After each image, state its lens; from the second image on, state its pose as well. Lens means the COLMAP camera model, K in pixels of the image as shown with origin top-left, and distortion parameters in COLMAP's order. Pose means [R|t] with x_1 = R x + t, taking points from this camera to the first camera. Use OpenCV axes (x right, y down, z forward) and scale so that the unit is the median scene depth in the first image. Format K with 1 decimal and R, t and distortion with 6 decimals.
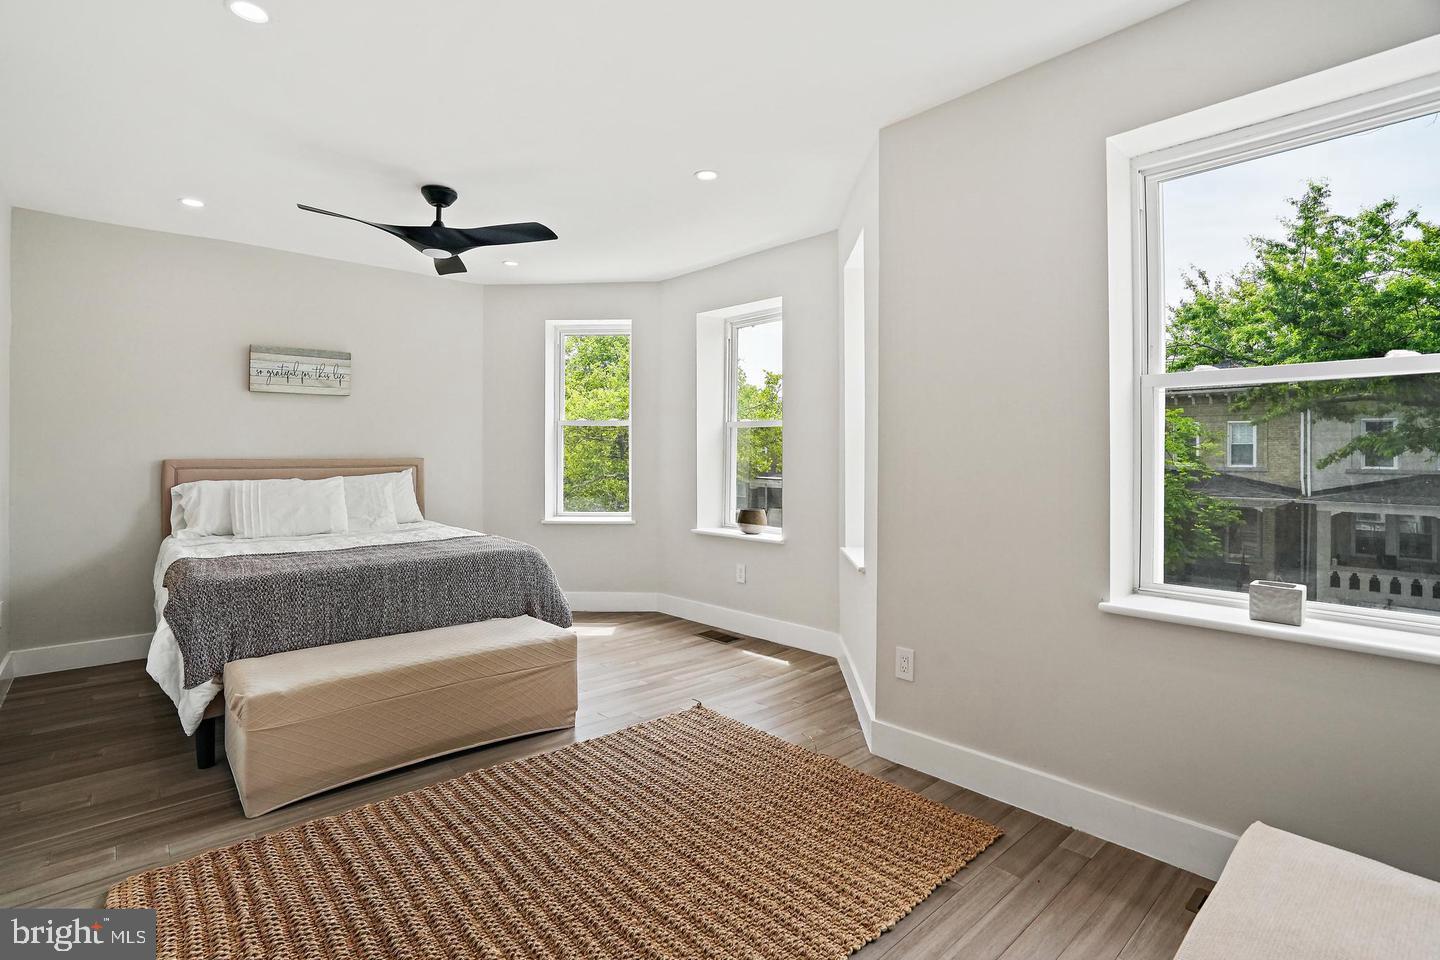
lens RADIAL K [[688.0, 0, 723.2], [0, 688.0, 468.9], [0, 0, 1]] dist [-0.016723, 0.001314]
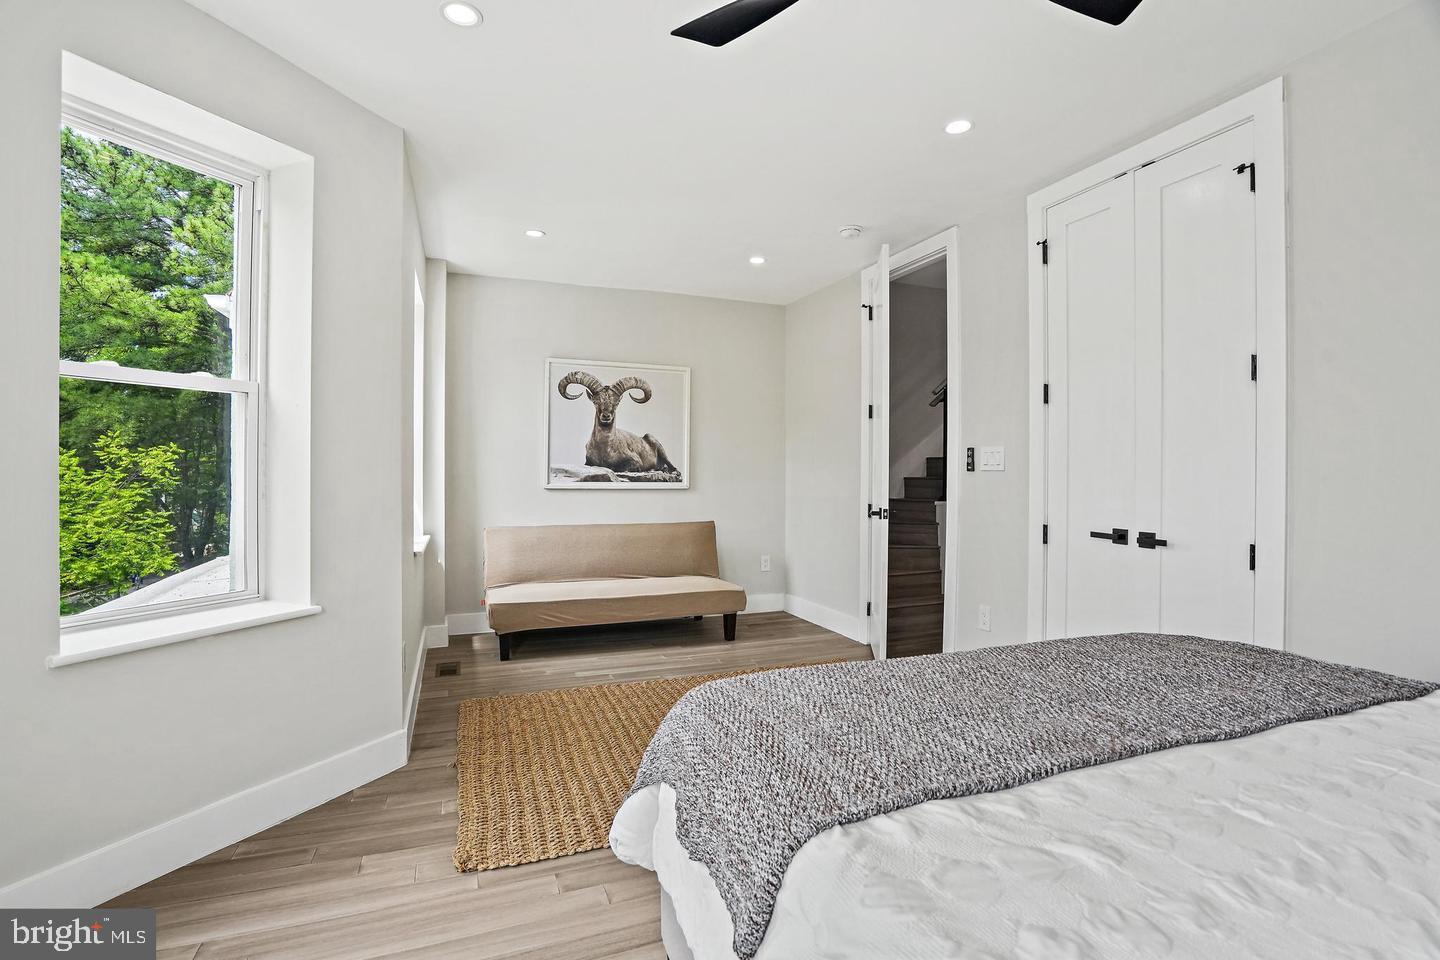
lens RADIAL K [[688.0, 0, 721.8], [0, 688.0, 471.2], [0, 0, 1]] dist [-0.016723, 0.001314]
pose [[-0.929820, -0.020650, 0.367435, -0.467366], [-0.014786, 0.999715, 0.018770, -0.006406], [-0.367718, 0.012020, -0.929860, 1.543778]]
